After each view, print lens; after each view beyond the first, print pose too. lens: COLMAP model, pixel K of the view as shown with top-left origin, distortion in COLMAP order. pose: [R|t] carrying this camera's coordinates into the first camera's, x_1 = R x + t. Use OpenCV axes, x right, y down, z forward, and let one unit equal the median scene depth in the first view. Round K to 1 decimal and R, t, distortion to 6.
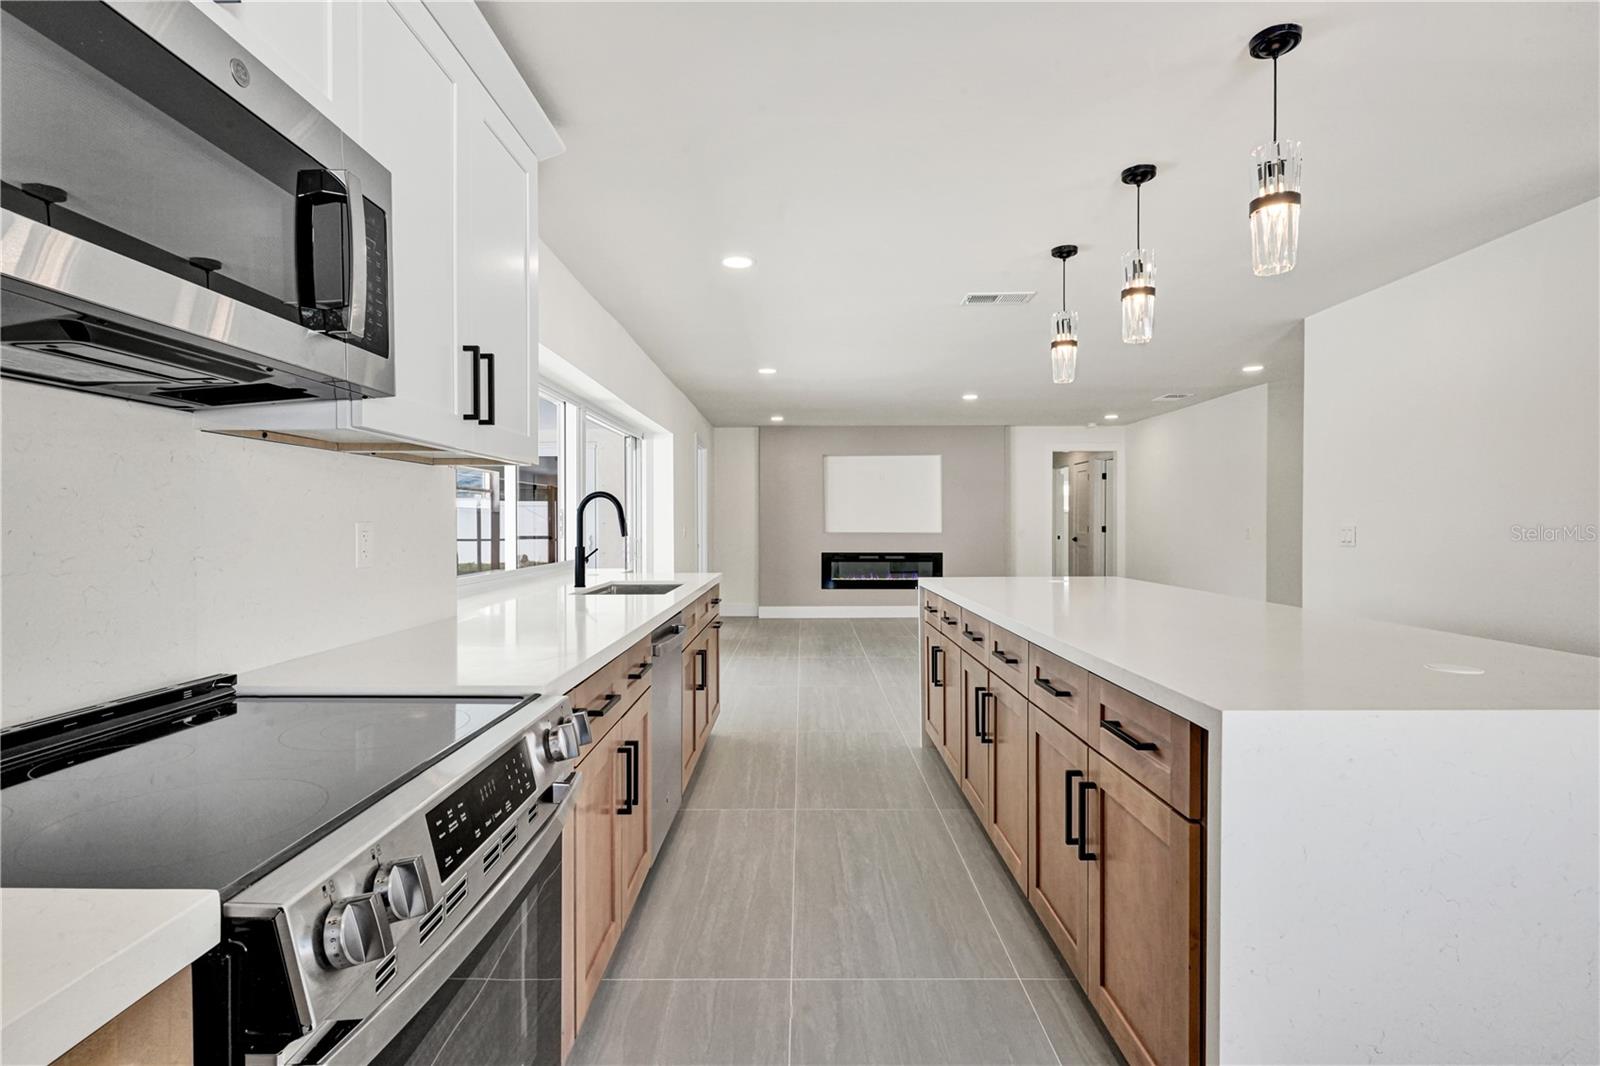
lens RADIAL K [[772.8, 0, 777.5], [0, 772.8, 515.0], [0, 0, 1]] dist [-0.003684, -0.000621]
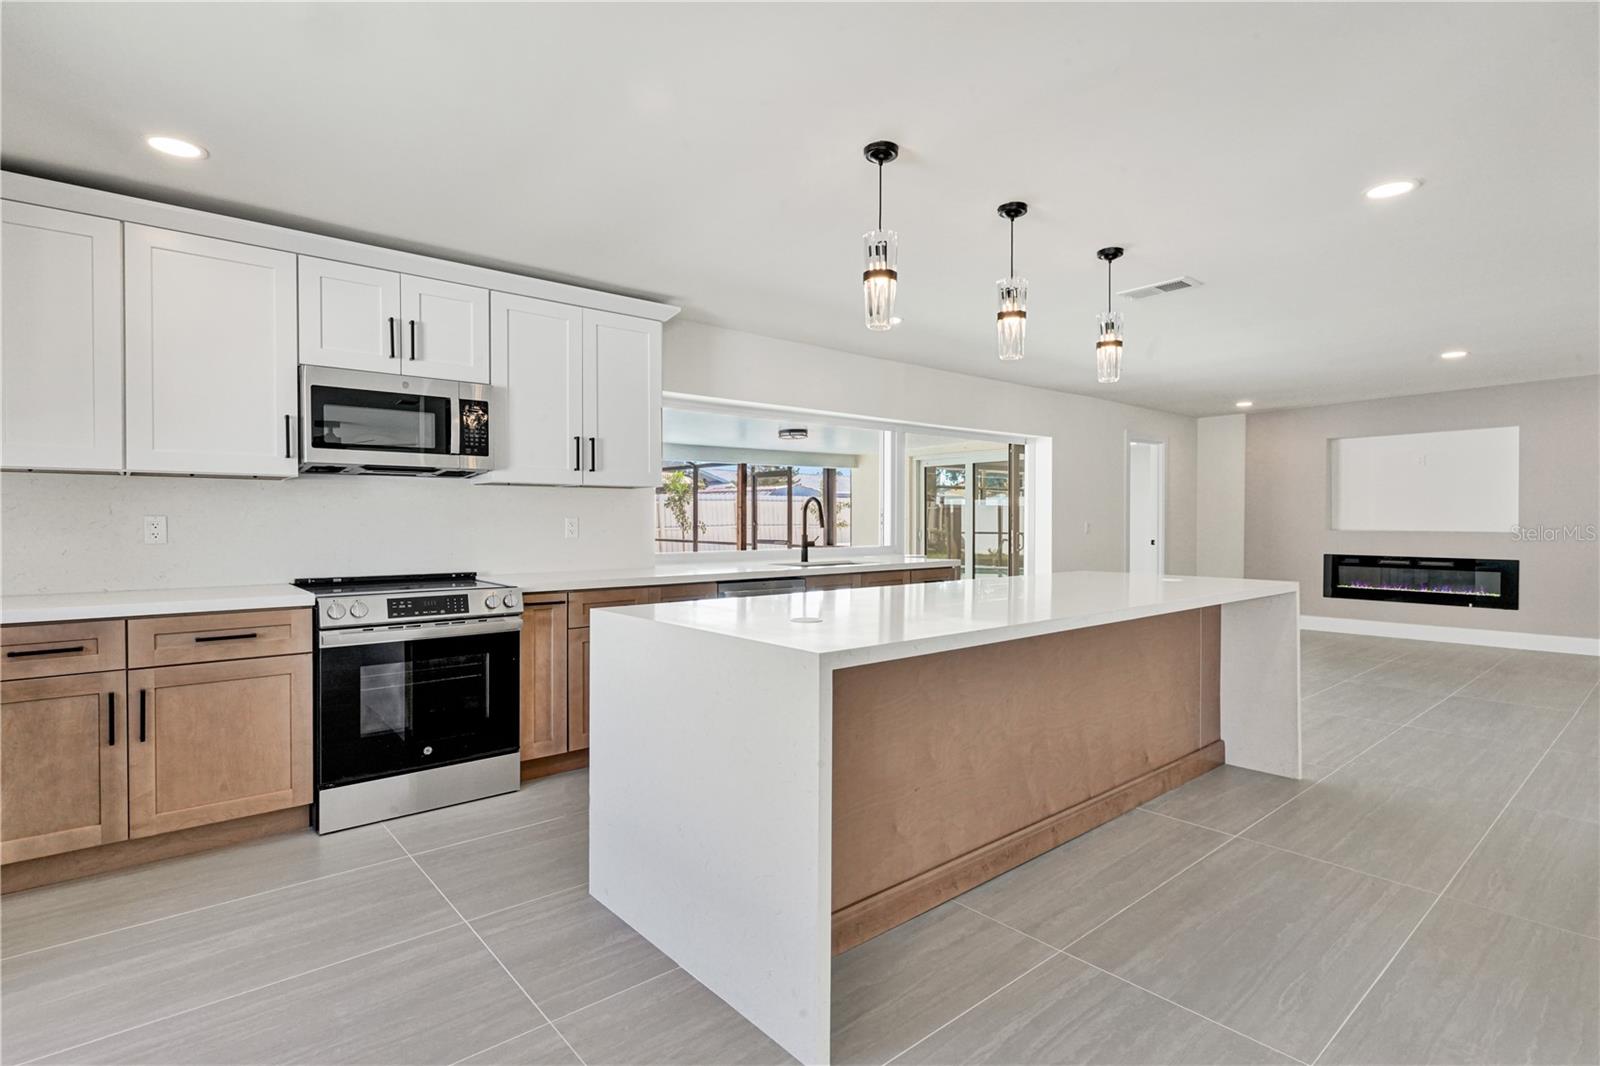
lens RADIAL K [[777.2, 0, 801.4], [0, 777.2, 519.7], [0, 0, 1]] dist [0.003207, 0.000776]
pose [[0.664499, 0.003384, -0.747282, 0.313978], [0.005353, 0.999943, 0.009289, -0.000041], [0.747270, -0.010173, 0.664442, 0.001631]]
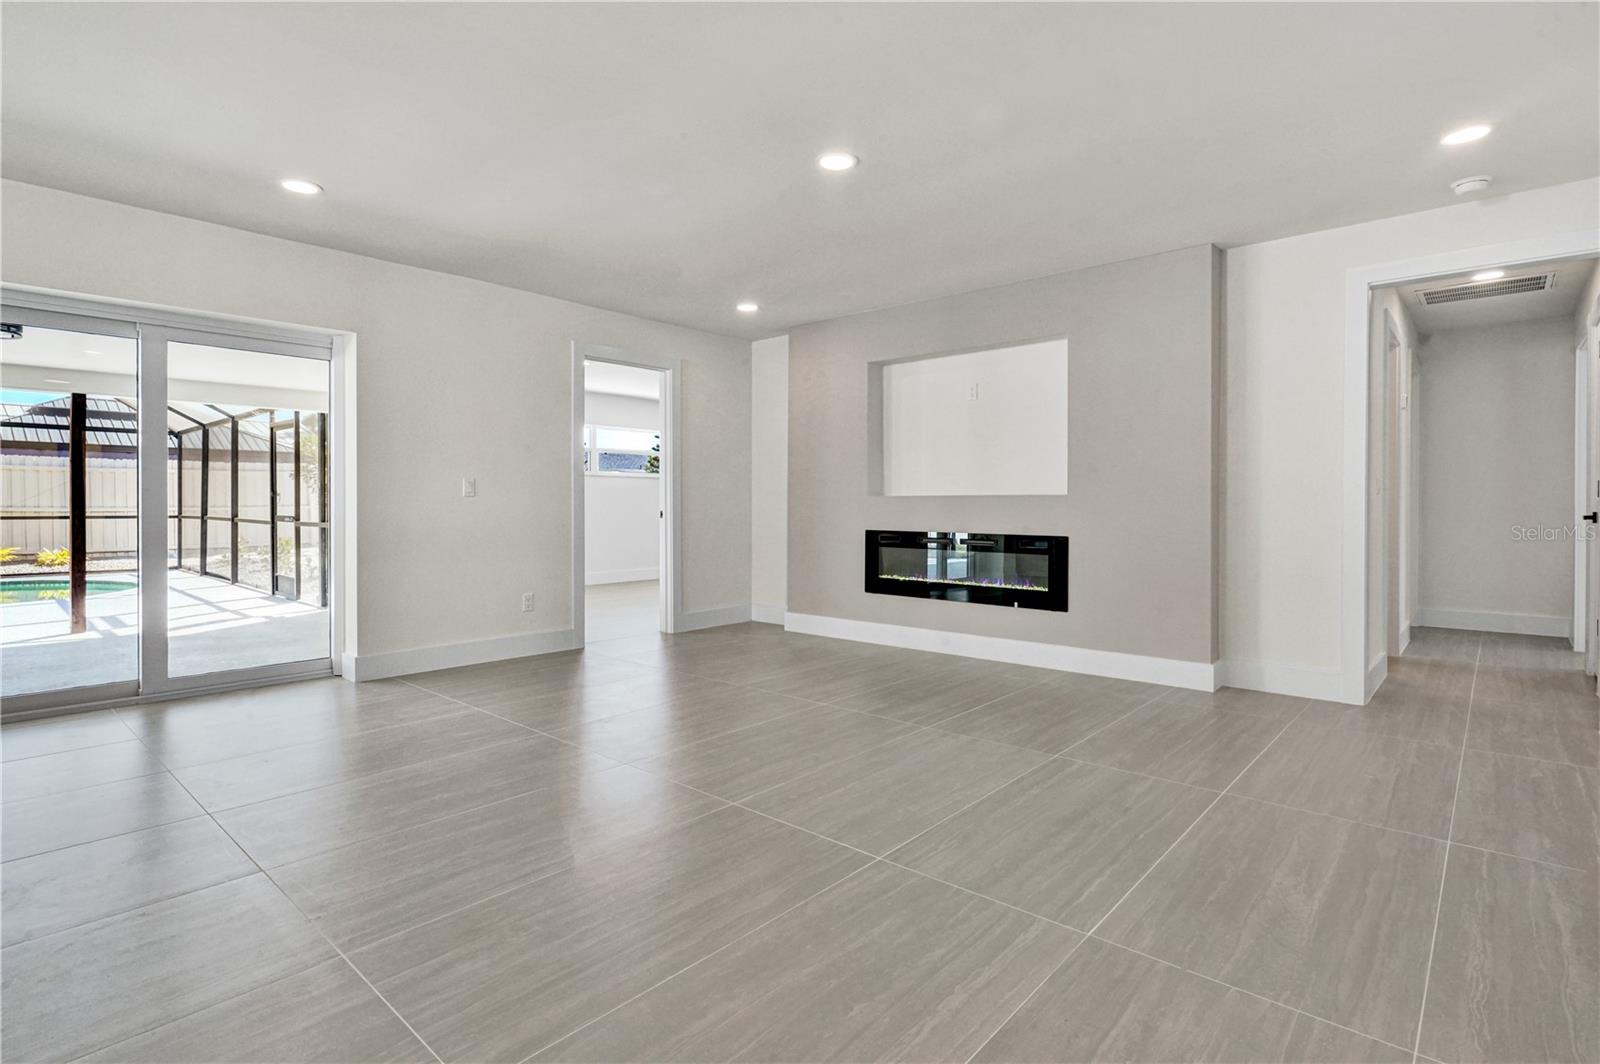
lens RADIAL K [[777.2, 0, 801.4], [0, 777.2, 518.7], [0, 0, 1]] dist [0.003207, 0.000776]
pose [[0.750561, 0.015609, -0.660616, 0.409149], [-0.000416, 0.999732, 0.023150, 0.026560], [0.660801, -0.017101, 0.750367, 0.526148]]
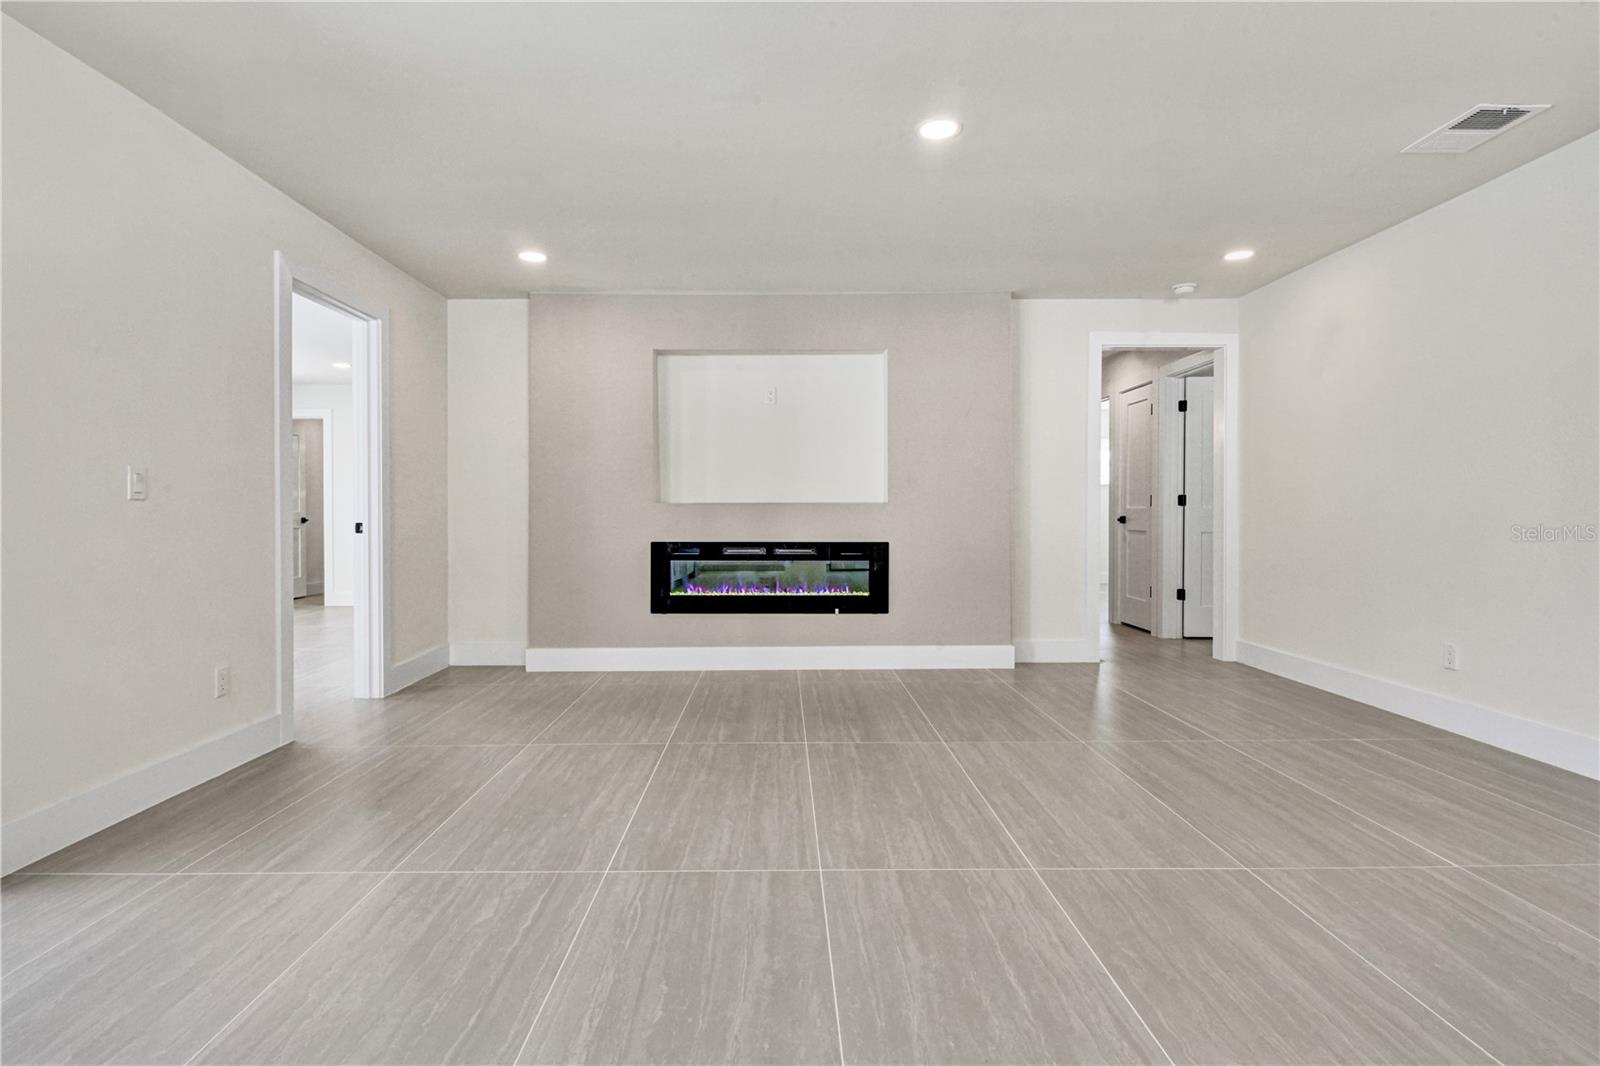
lens RADIAL K [[777.2, 0, 801.4], [0, 777.2, 519.7], [0, 0, 1]] dist [0.003207, 0.000776]
pose [[0.999945, 0.000060, 0.010521, 0.150550], [-0.000214, 0.999893, 0.014597, 0.026752], [-0.010519, -0.014598, 0.999838, 0.487873]]
